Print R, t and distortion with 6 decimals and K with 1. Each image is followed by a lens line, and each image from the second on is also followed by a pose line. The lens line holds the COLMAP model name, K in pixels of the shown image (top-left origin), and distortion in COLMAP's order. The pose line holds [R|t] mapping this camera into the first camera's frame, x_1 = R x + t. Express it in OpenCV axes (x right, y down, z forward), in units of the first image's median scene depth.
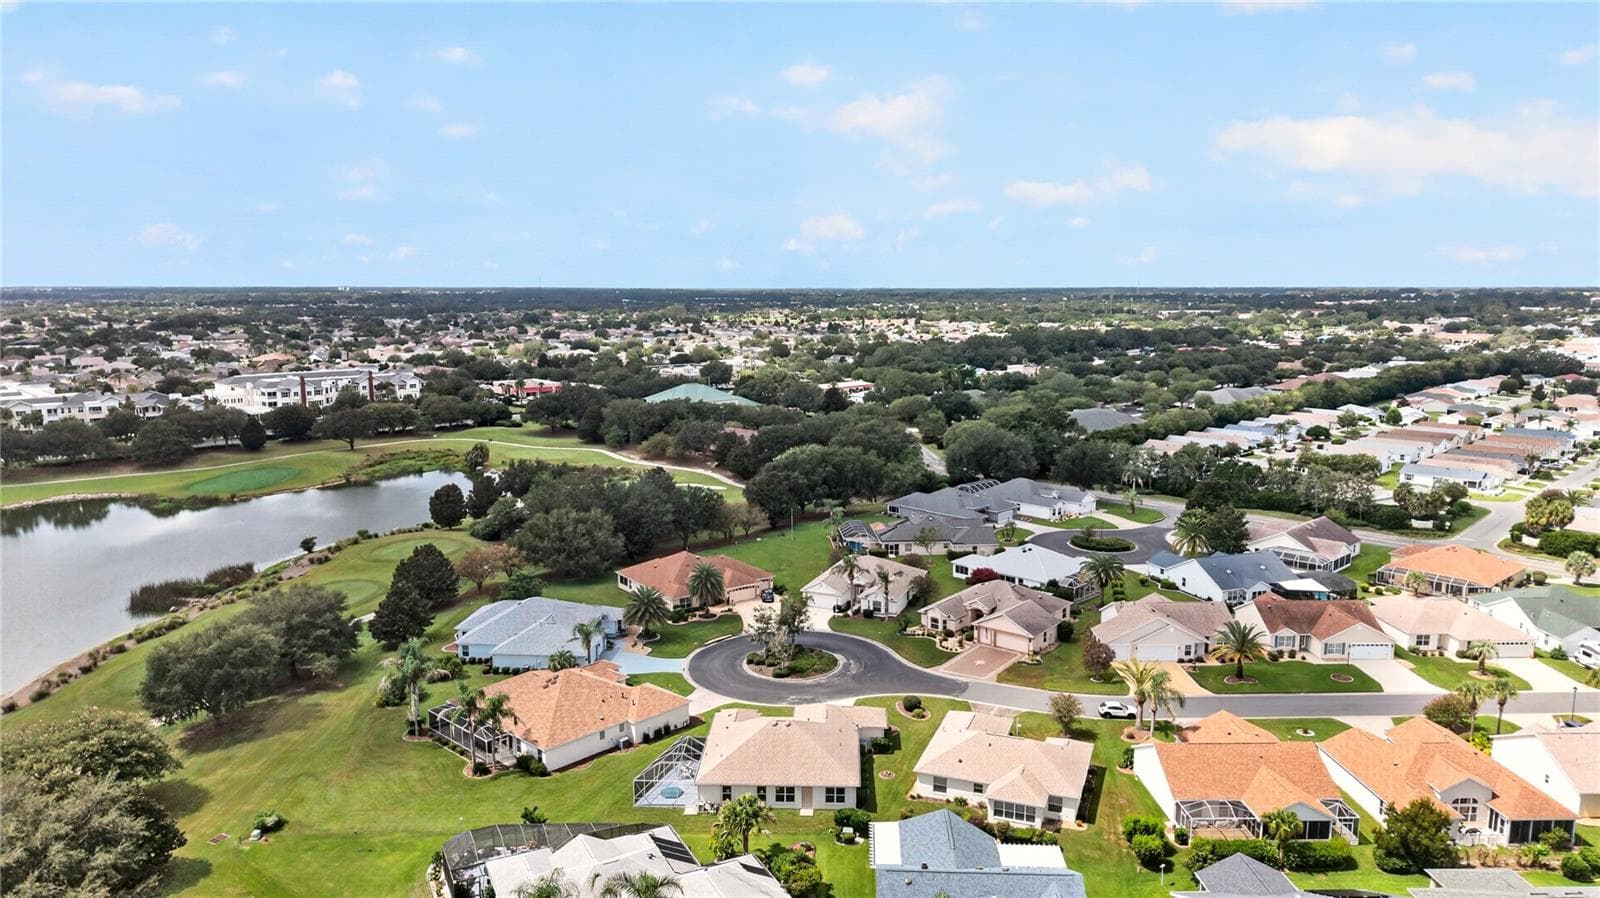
lens RADIAL K [[1074.0, 0, 800.0], [0, 1074.0, 449.0], [0, 0, 1]] dist [0.054514, -0.085983]
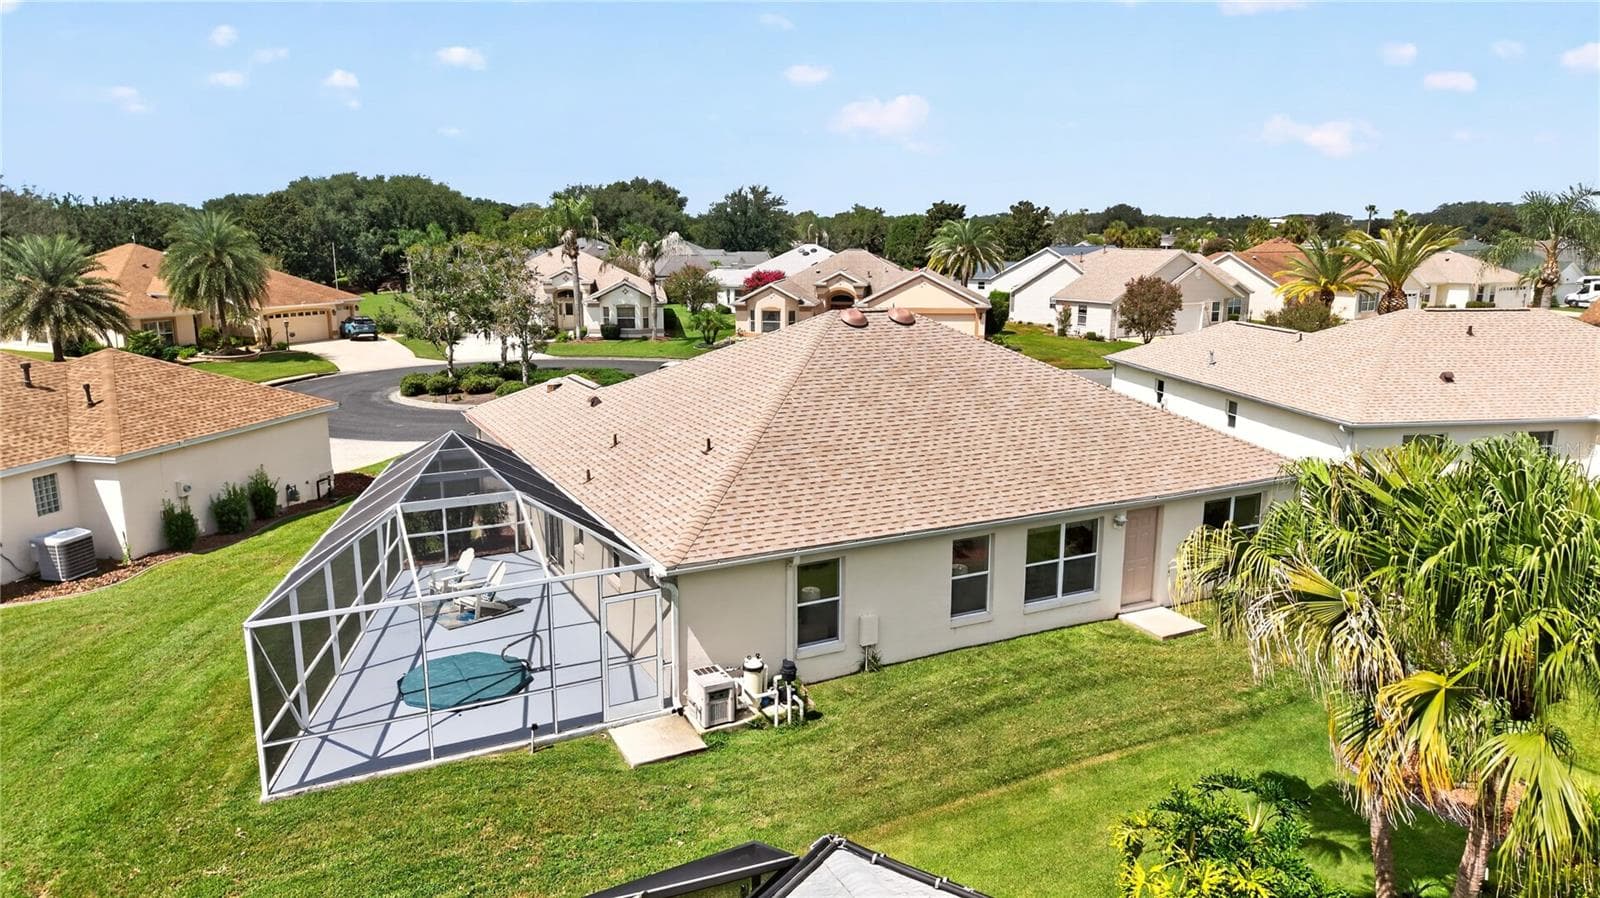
lens RADIAL K [[1071.1, 0, 800.0], [0, 1071.1, 449.0], [0, 0, 1]] dist [0.069396, -0.089116]
pose [[0.867302, -0.094194, 0.488788, -0.156617], [0.071505, 0.995325, 0.064929, 0.275662], [-0.492619, -0.021362, 0.869983, 0.825860]]
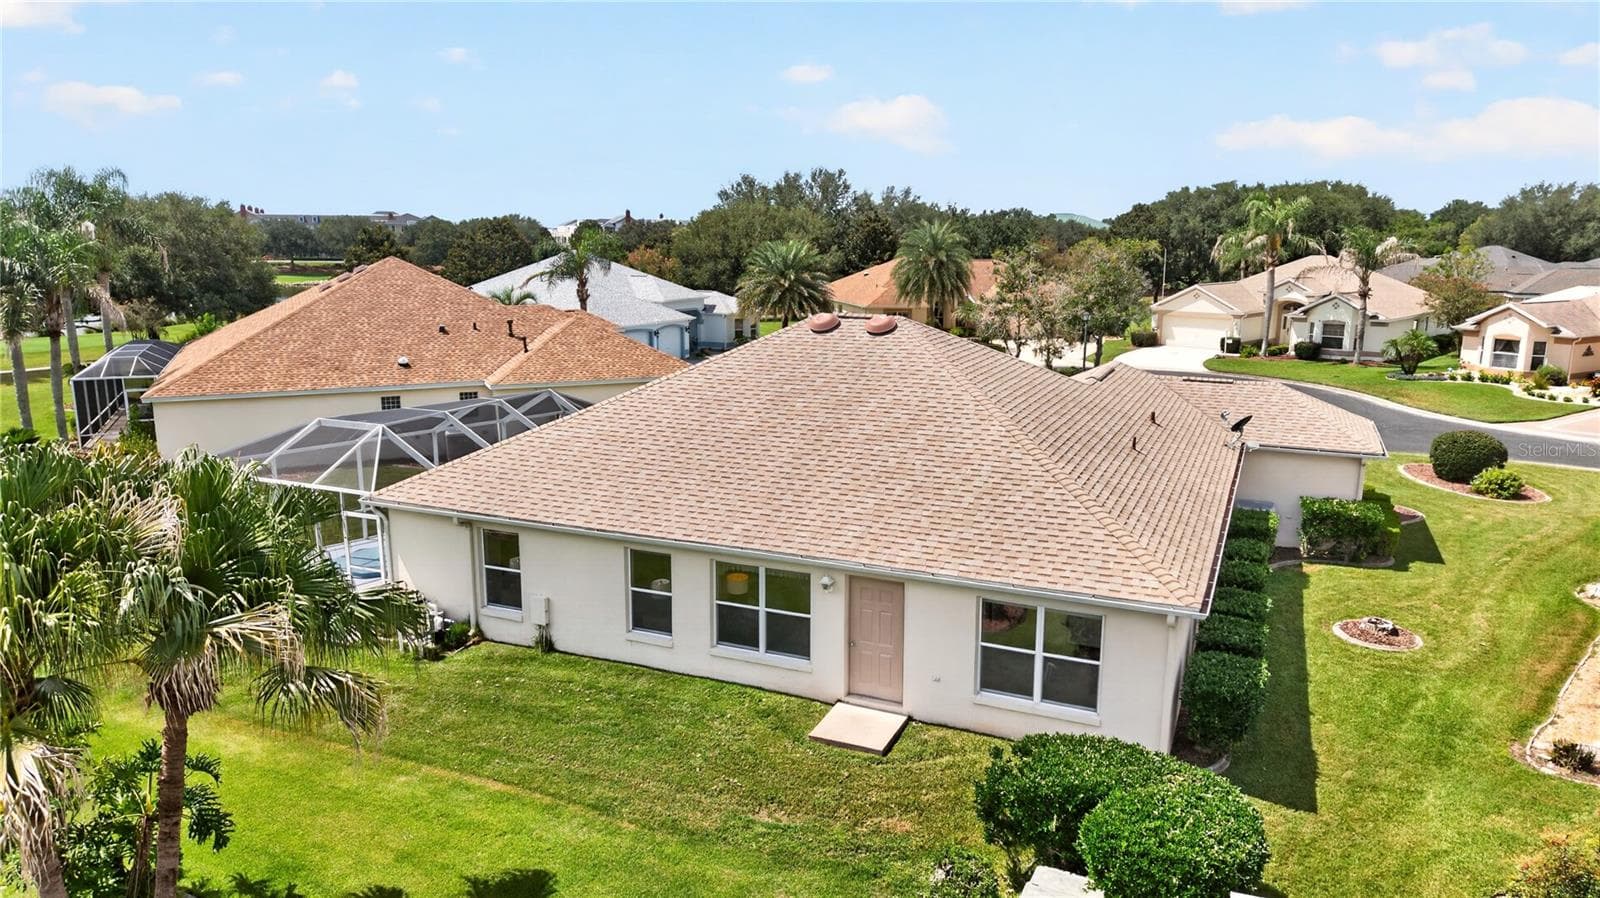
lens RADIAL K [[1071.1, 0, 800.0], [0, 1071.1, 449.0], [0, 0, 1]] dist [0.069396, -0.089116]
pose [[0.928776, 0.079506, -0.362013, 0.054375], [-0.064731, 0.996506, 0.052781, 0.277845], [0.364945, -0.025588, 0.930678, 0.818968]]
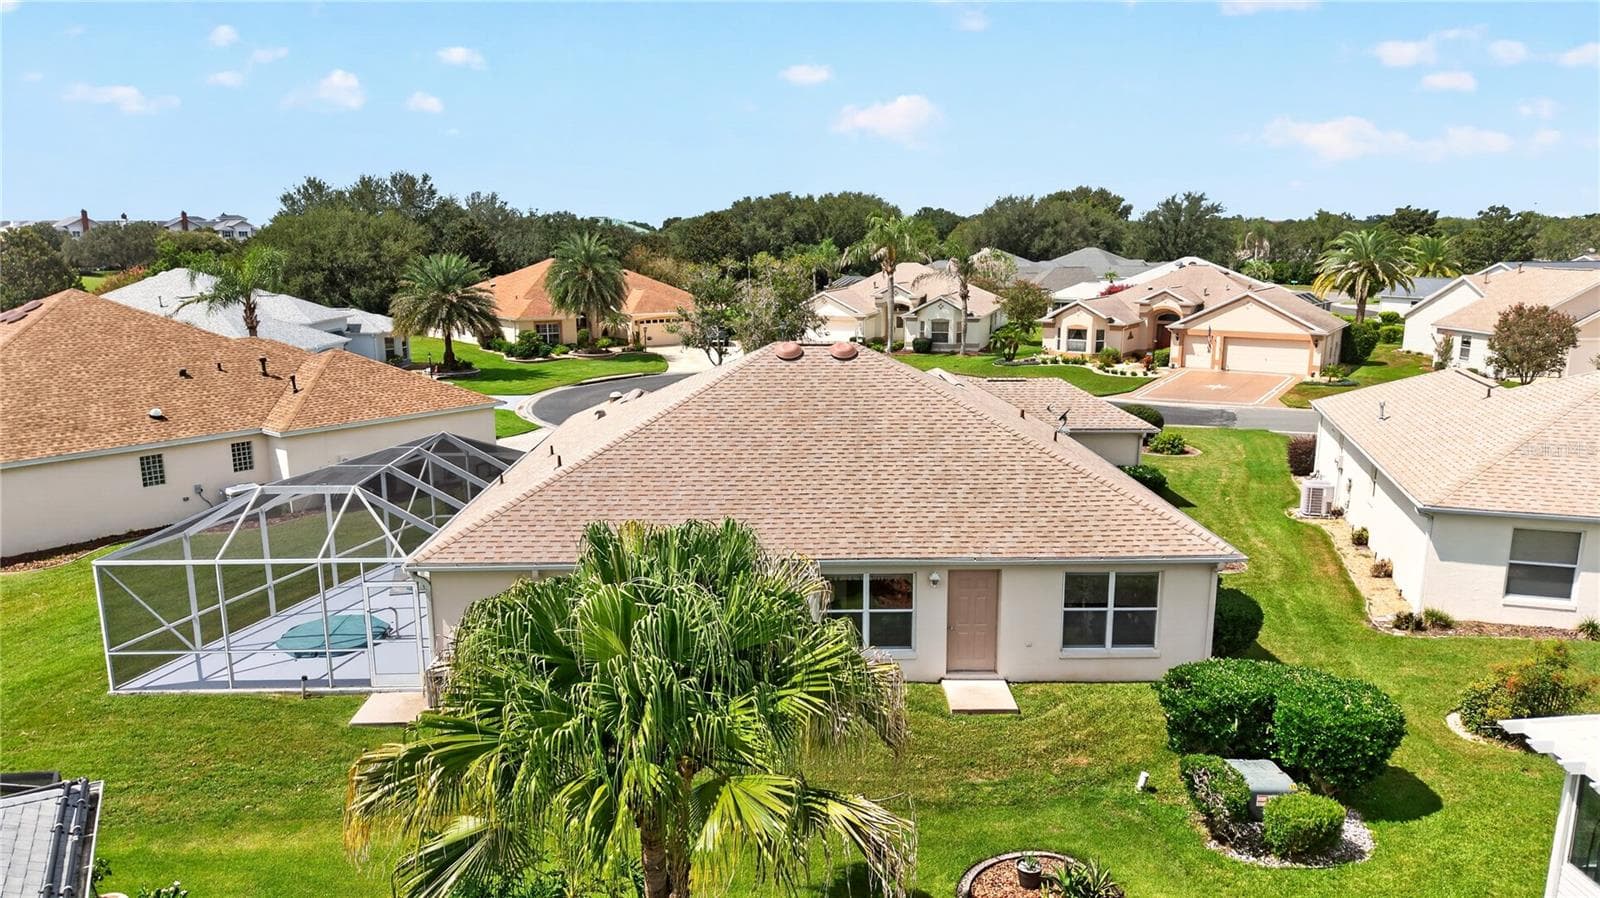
lens RADIAL K [[1074.0, 0, 800.0], [0, 1074.0, 449.0], [0, 0, 1]] dist [0.054514, -0.085983]
pose [[0.997739, -0.011638, 0.066200, -0.038913], [0.008967, 0.999139, 0.040514, 0.275531], [-0.066614, -0.039829, 0.996984, 0.783374]]
